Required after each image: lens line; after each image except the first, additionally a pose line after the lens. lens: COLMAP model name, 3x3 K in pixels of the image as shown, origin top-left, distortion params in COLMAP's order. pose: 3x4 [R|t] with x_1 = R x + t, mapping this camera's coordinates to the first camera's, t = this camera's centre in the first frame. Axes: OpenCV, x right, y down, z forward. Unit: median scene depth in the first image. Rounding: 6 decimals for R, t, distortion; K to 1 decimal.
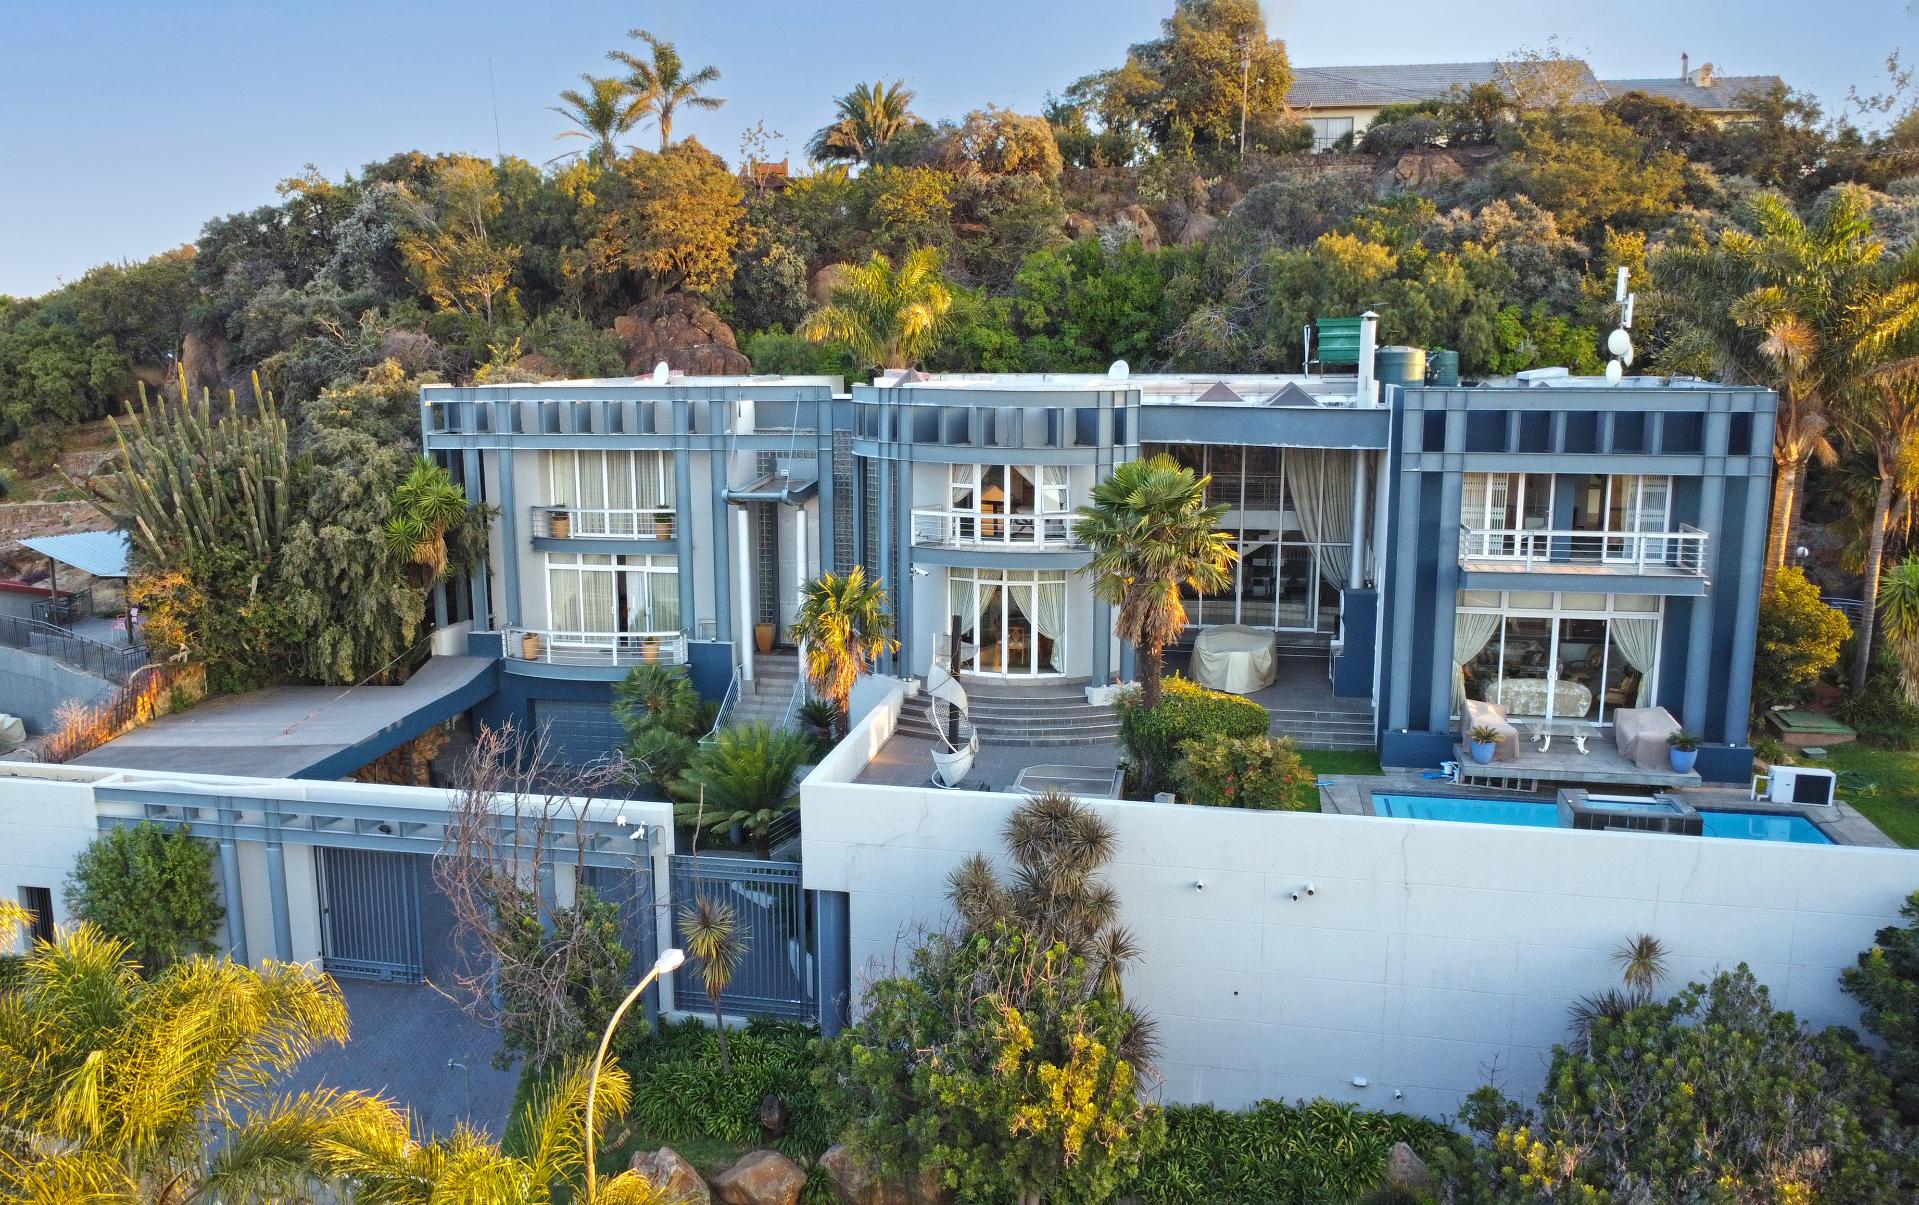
lens RADIAL K [[1536.8, 0, 890.9], [0, 1536.8, 642.9], [0, 0, 1]] dist [-0.012825, -0.005223]
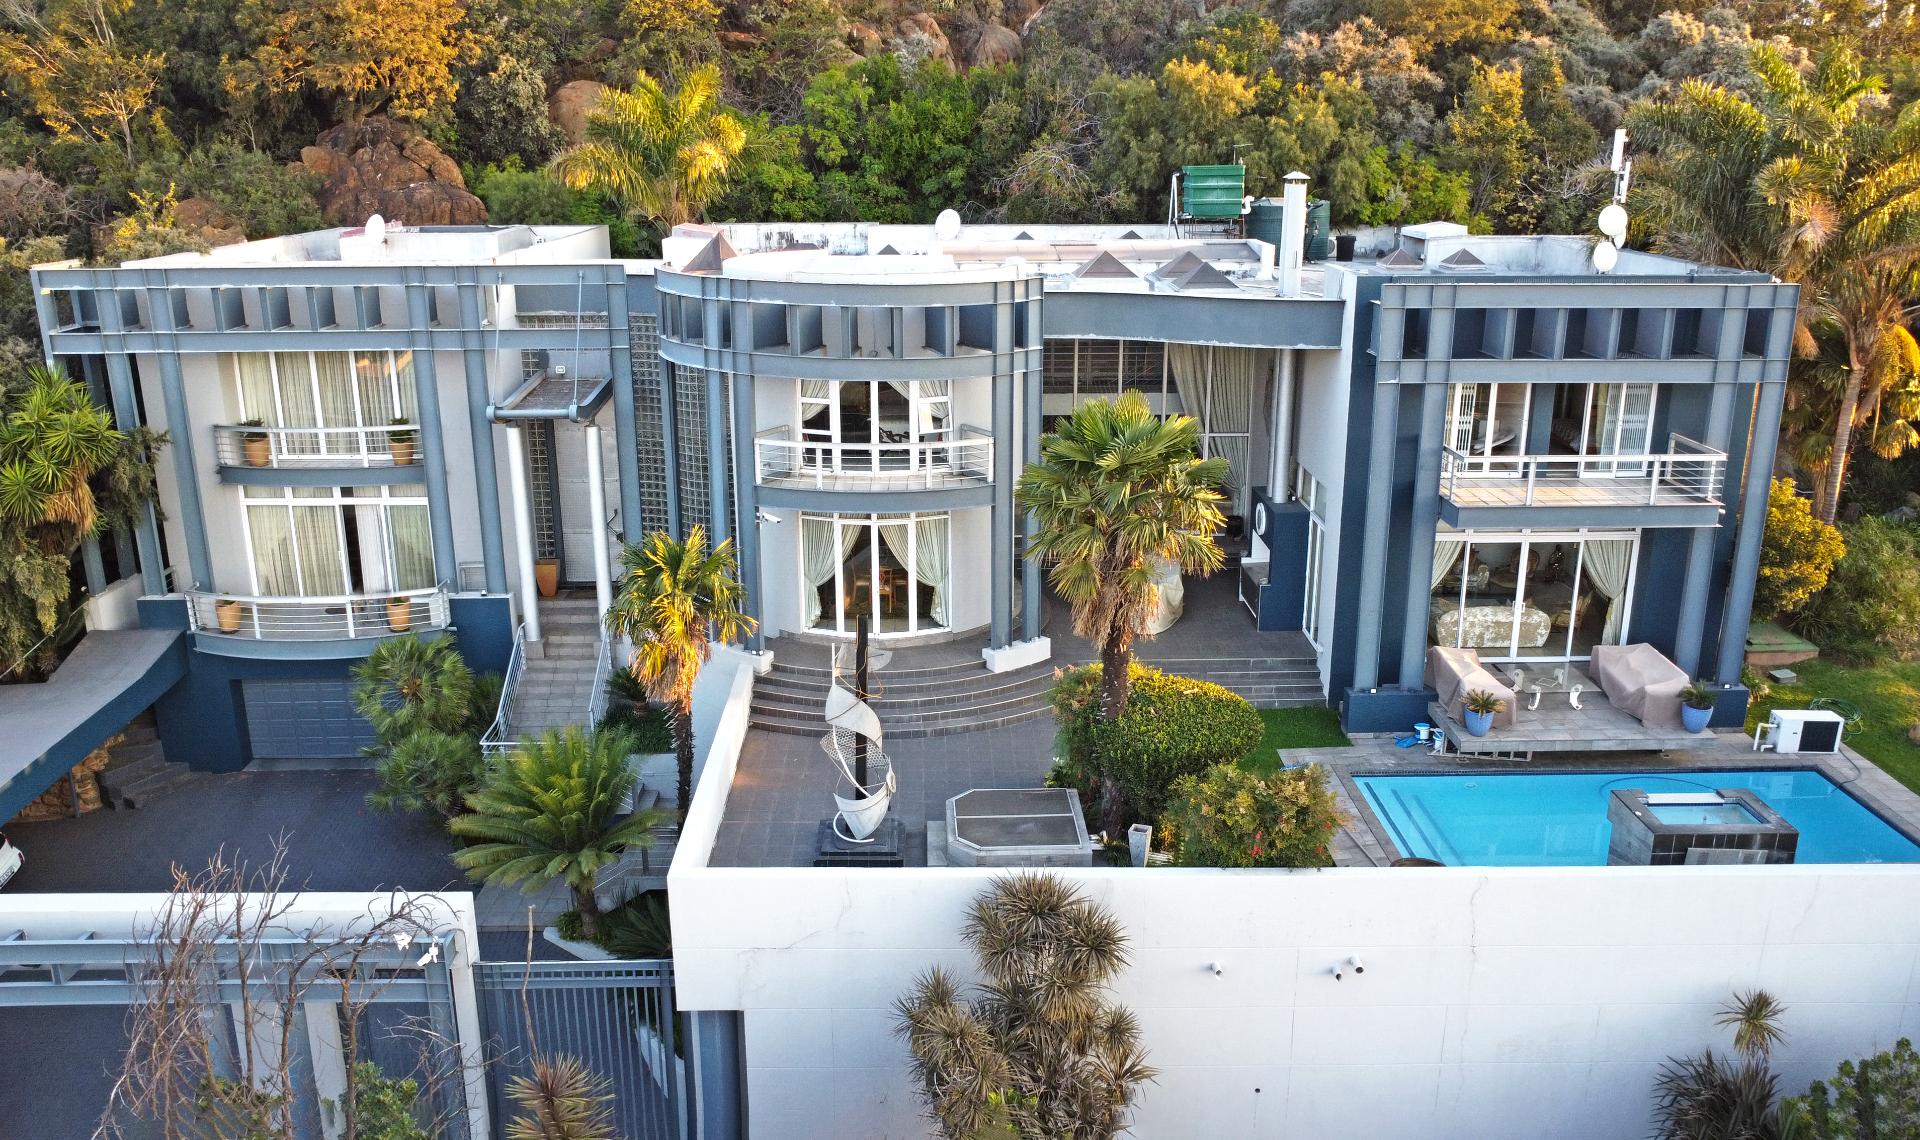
lens RADIAL K [[1478.1, 0, 960.0], [0, 1478.1, 570.0], [0, 0, 1]] dist [-0.014356, 0.000837]
pose [[0.970844, -0.064115, 0.230980, -0.052097], [0.041514, 0.993977, 0.101420, -0.077682], [-0.236091, -0.088875, 0.967658, 0.217515]]
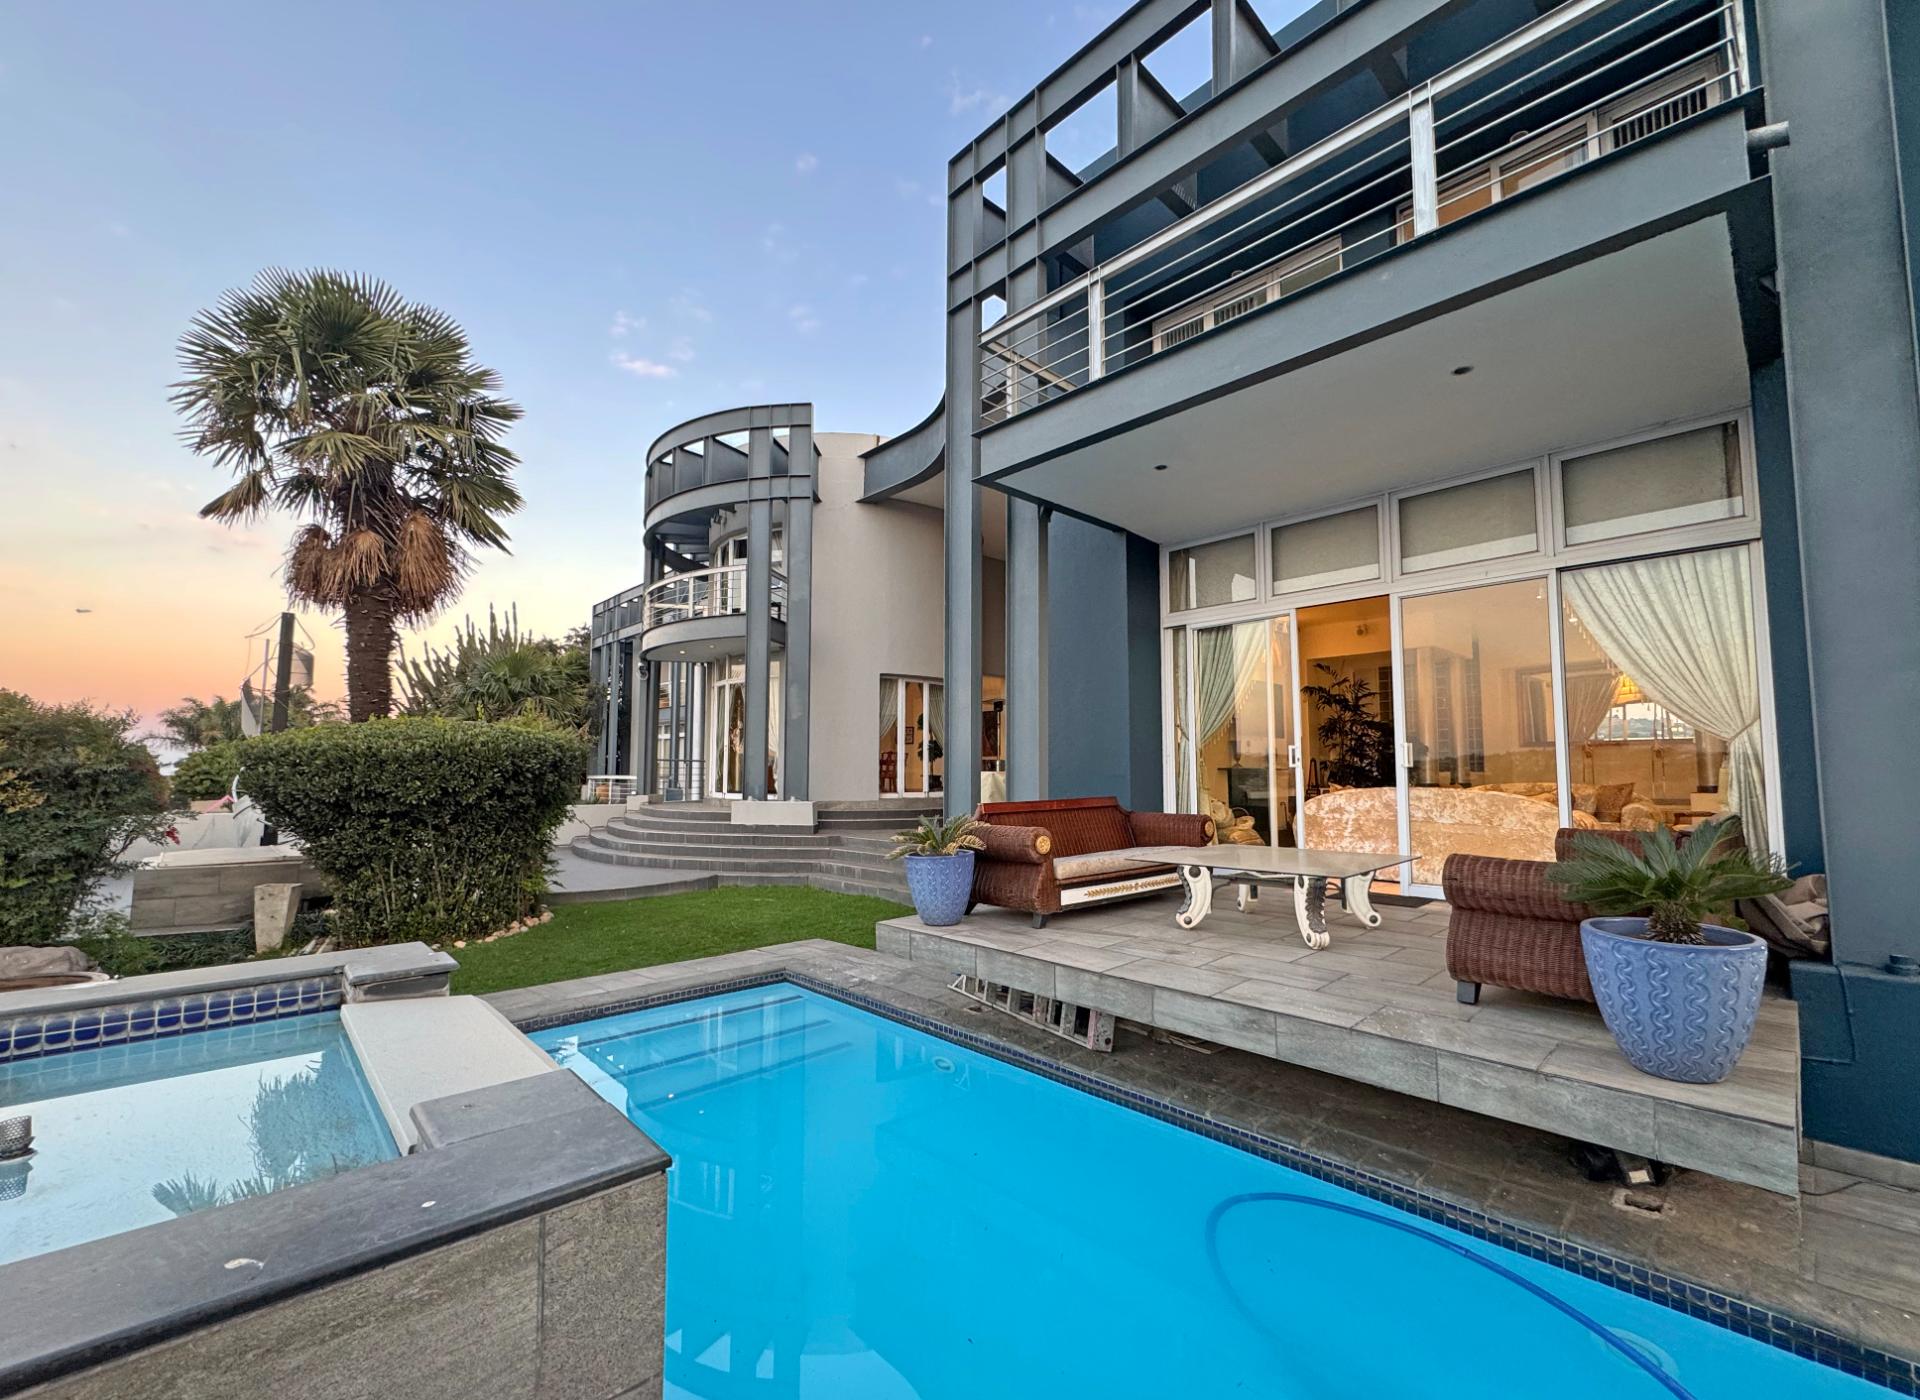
lens RADIAL K [[792.8, 0, 960.0], [0, 792.8, 700.0], [0, 0, 1]] dist [0.000438, -0.000014]
pose [[0.833860, -0.042171, -0.550362, 0.362220], [-0.111359, 0.963722, -0.242566, 0.053967], [0.540626, 0.263554, 0.798914, 0.631765]]
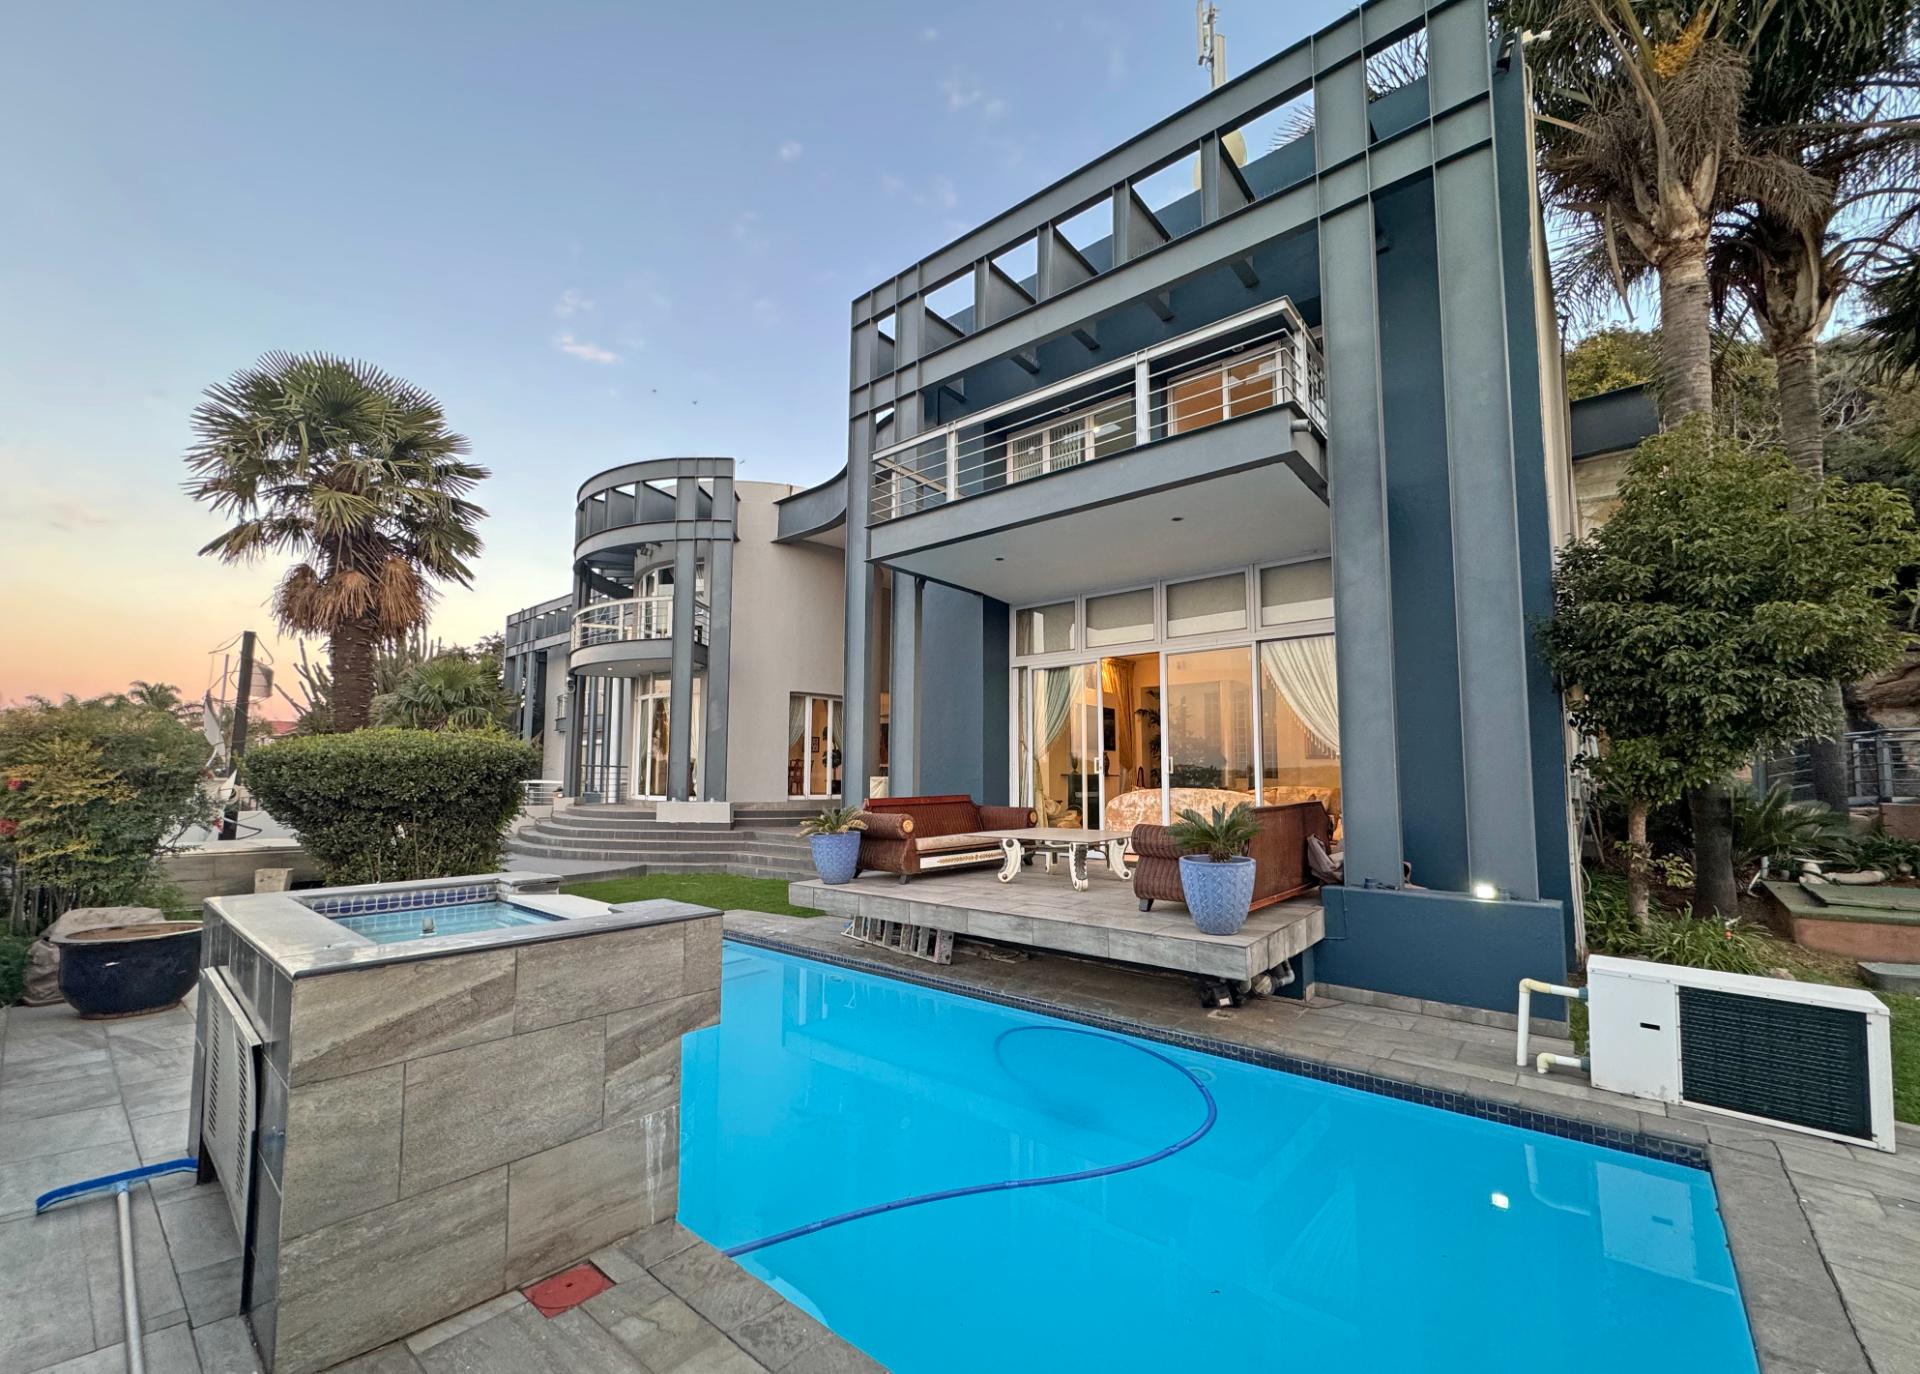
lens RADIAL K [[774.8, 0, 956.5], [0, 774.8, 710.8], [0, 0, 1]] dist [0.000417, 0.000083]
pose [[0.892334, -0.028740, -0.450460, 0.392837], [-0.095847, 0.963148, -0.251317, 0.062001], [0.441082, 0.267434, 0.856695, 0.592339]]
